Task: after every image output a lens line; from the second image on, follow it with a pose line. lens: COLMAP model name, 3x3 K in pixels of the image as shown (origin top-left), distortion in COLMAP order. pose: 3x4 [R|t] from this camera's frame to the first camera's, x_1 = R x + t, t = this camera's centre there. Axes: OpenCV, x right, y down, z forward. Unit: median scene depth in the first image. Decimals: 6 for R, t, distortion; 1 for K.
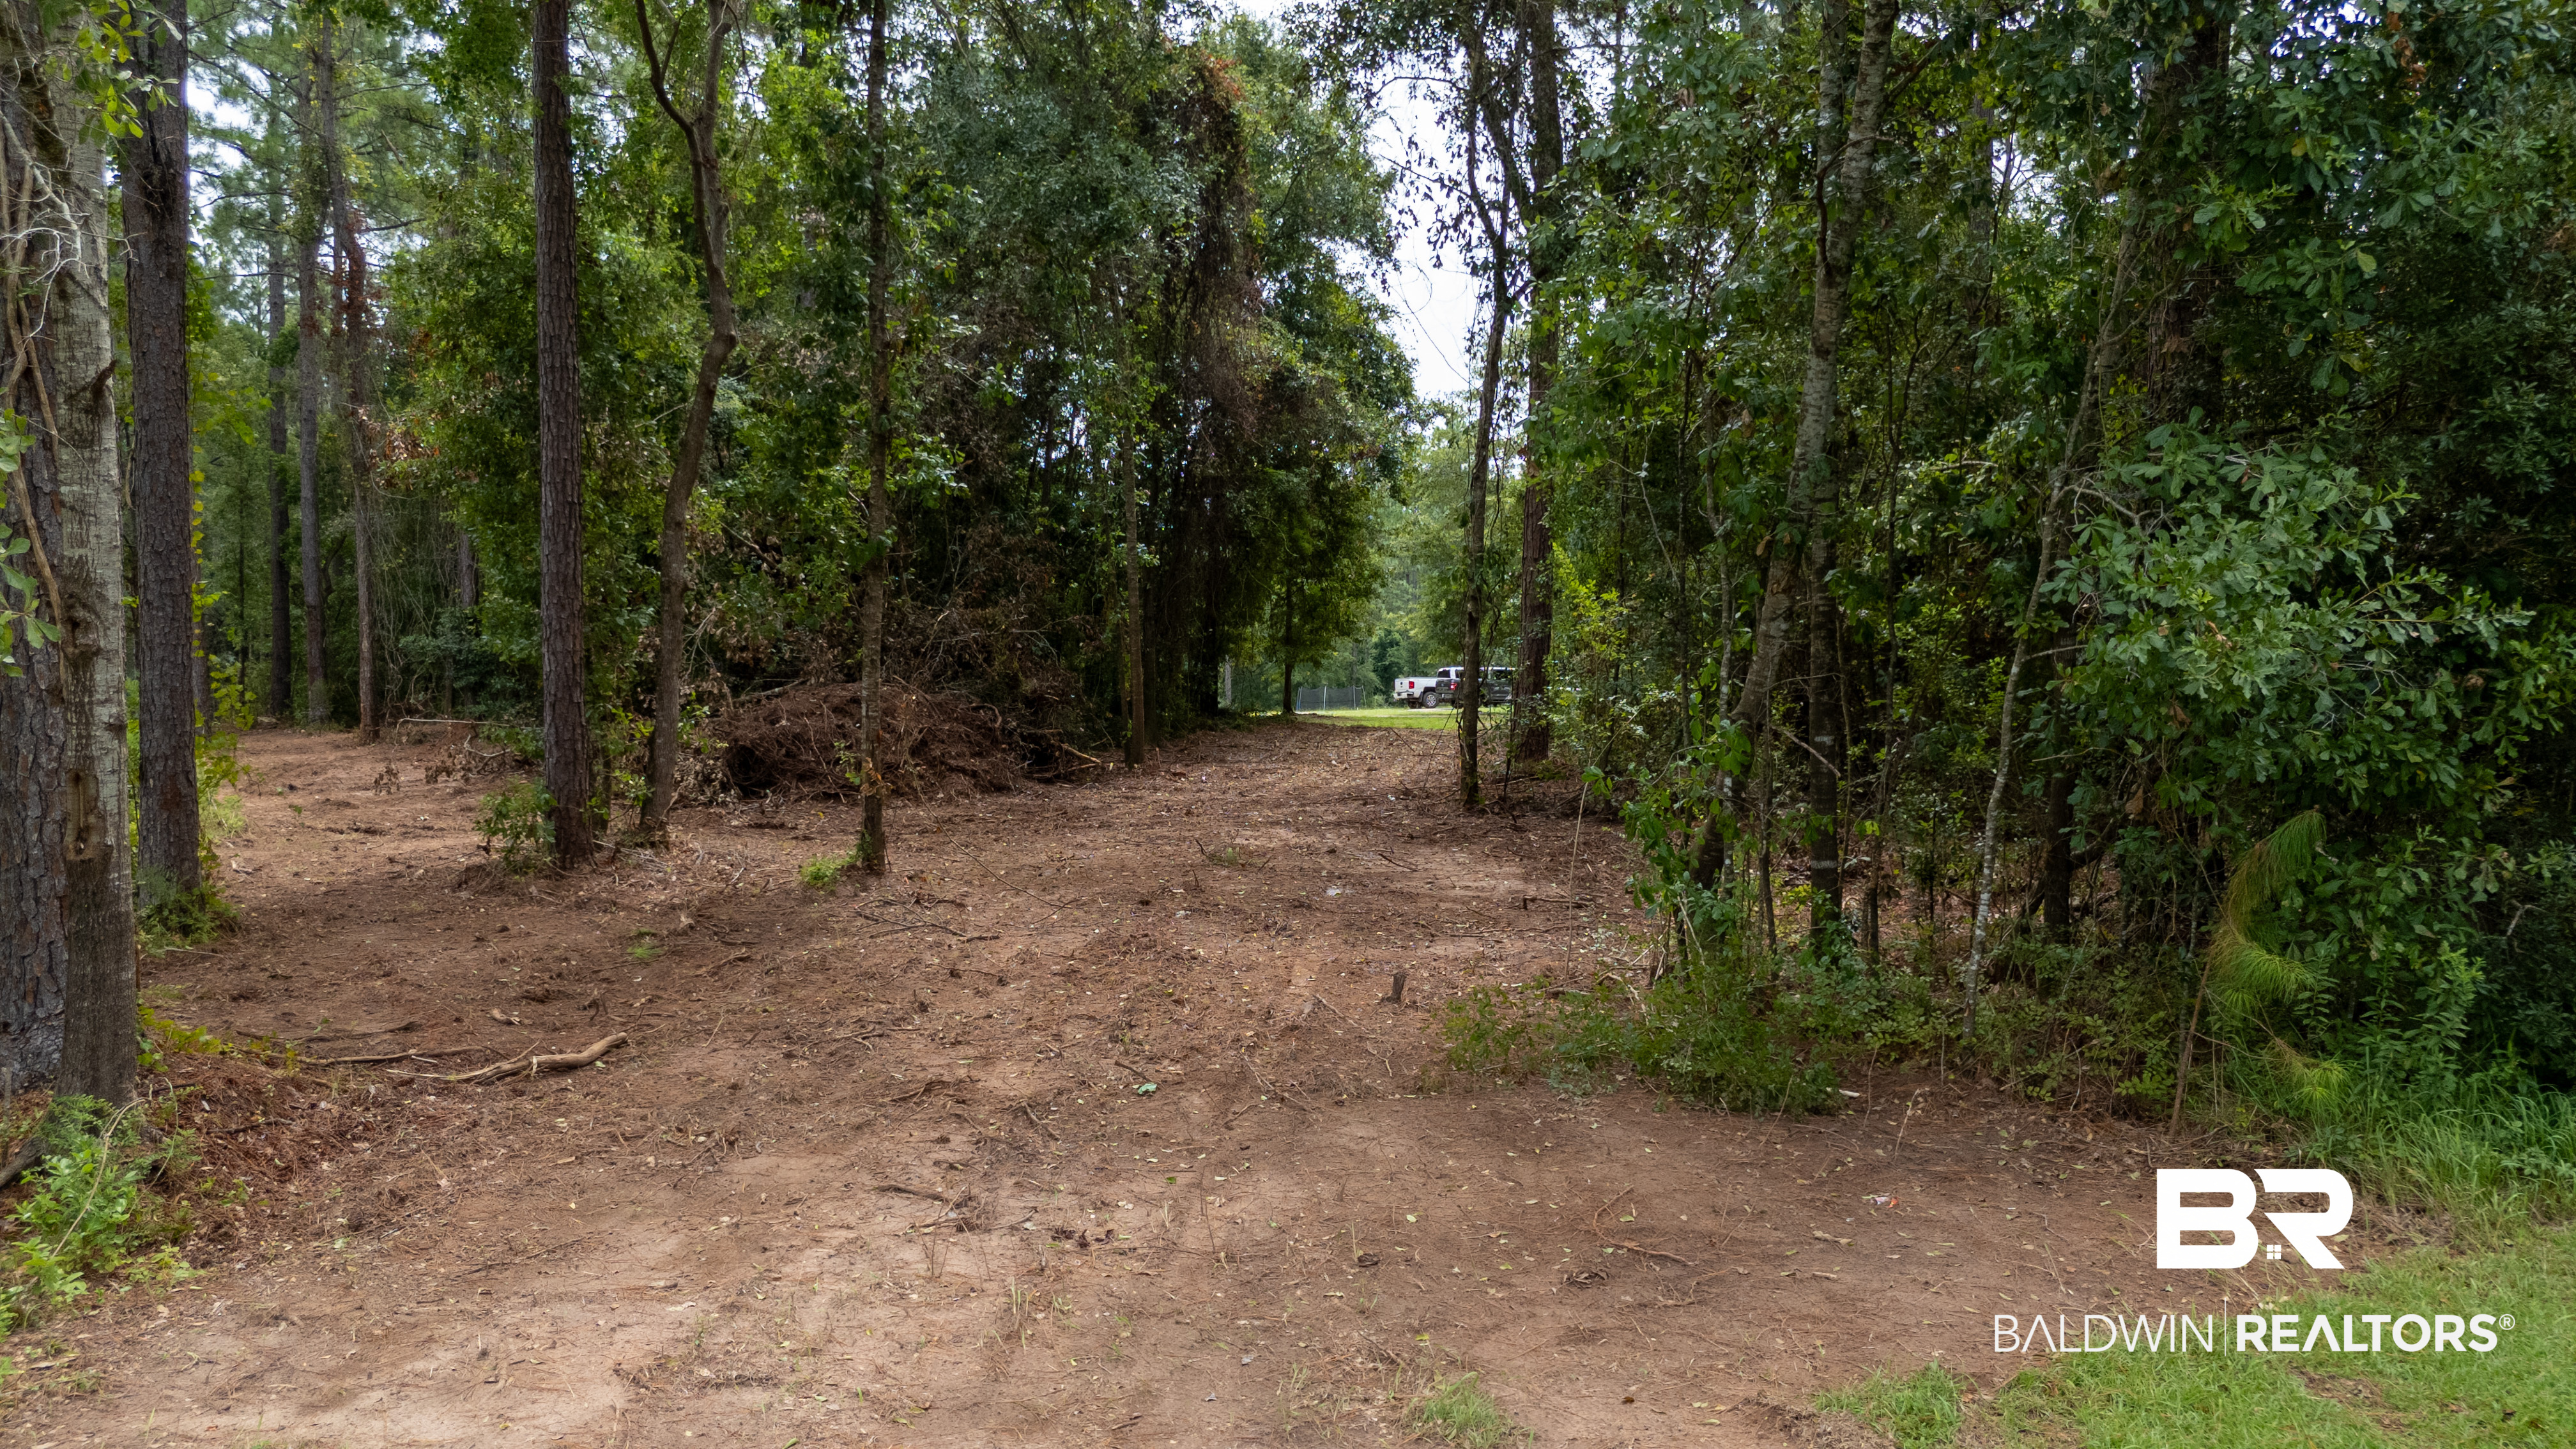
lens RADIAL K [[1774.0, 0, 1288.0], [0, 1774.0, 724.5], [0, 0, 1]] dist [0.072161, -0.121864]
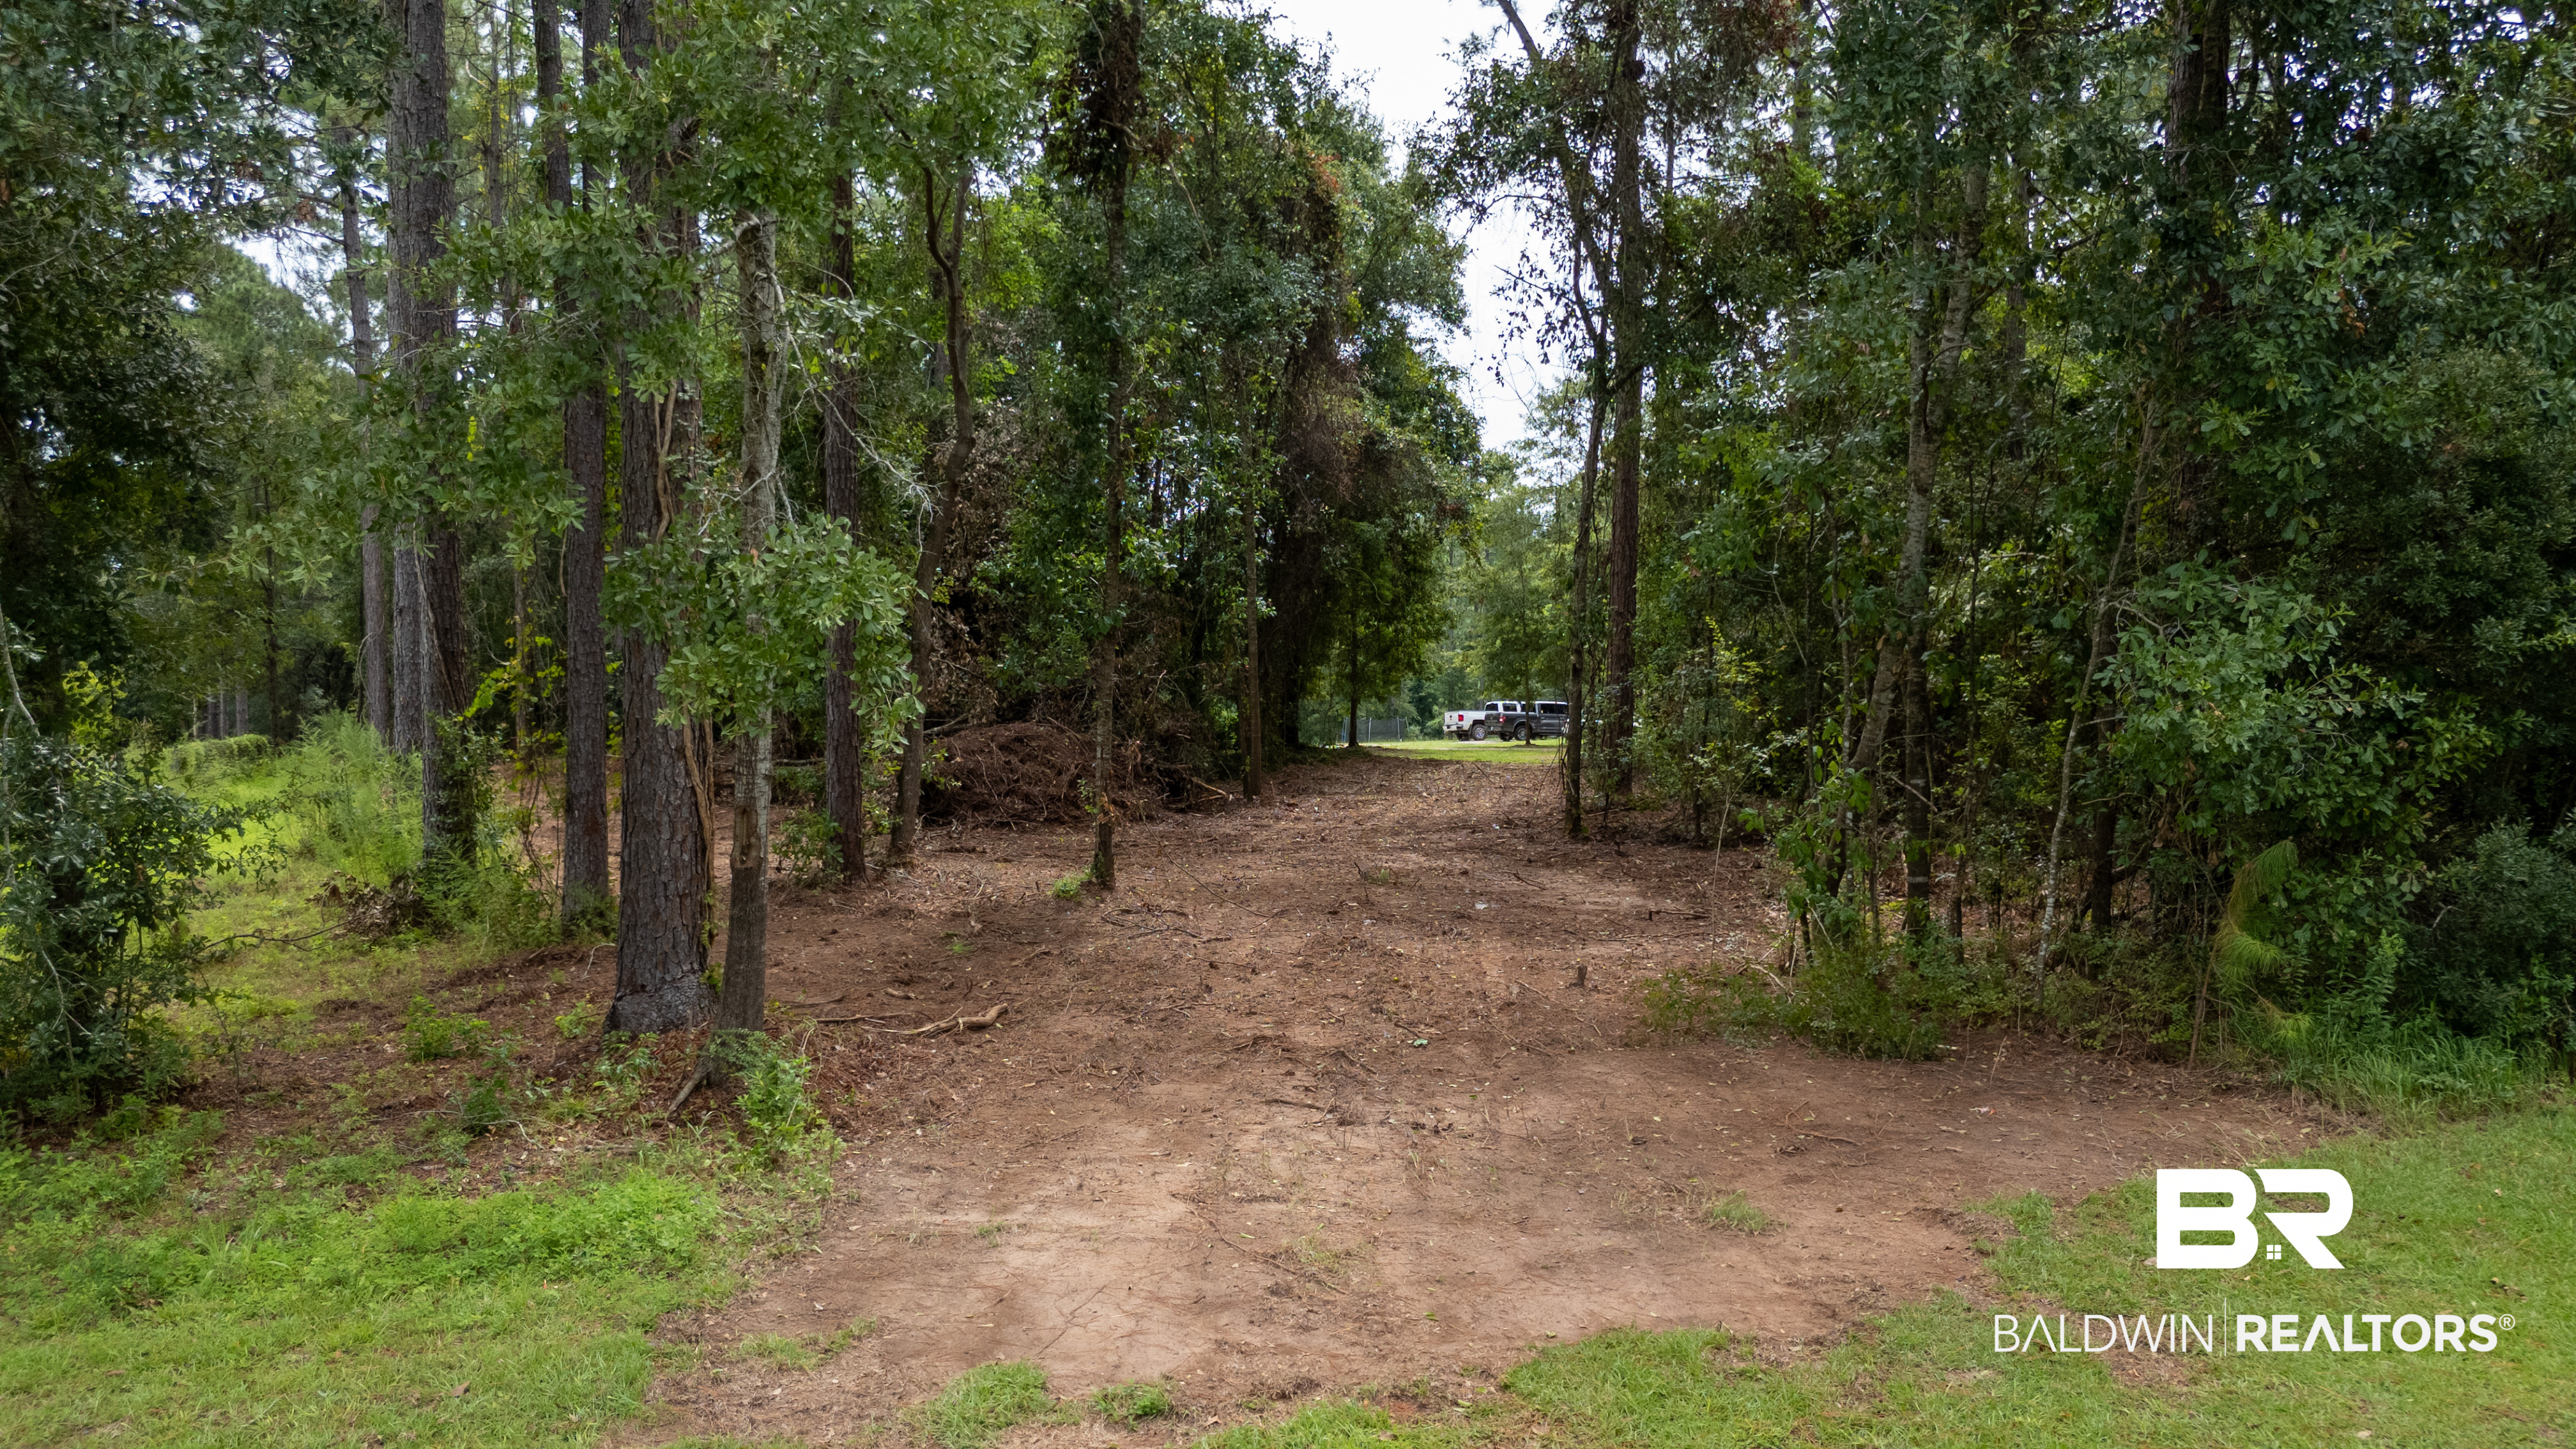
lens RADIAL K [[1761.1, 0, 1288.0], [0, 1761.1, 724.5], [0, 0, 1]] dist [0.060887, -0.118511]
pose [[0.999872, 0.000647, -0.016018, -0.091477], [-0.000914, 0.999861, -0.016637, -0.007652], [0.016005, 0.016650, 0.999733, -0.194403]]
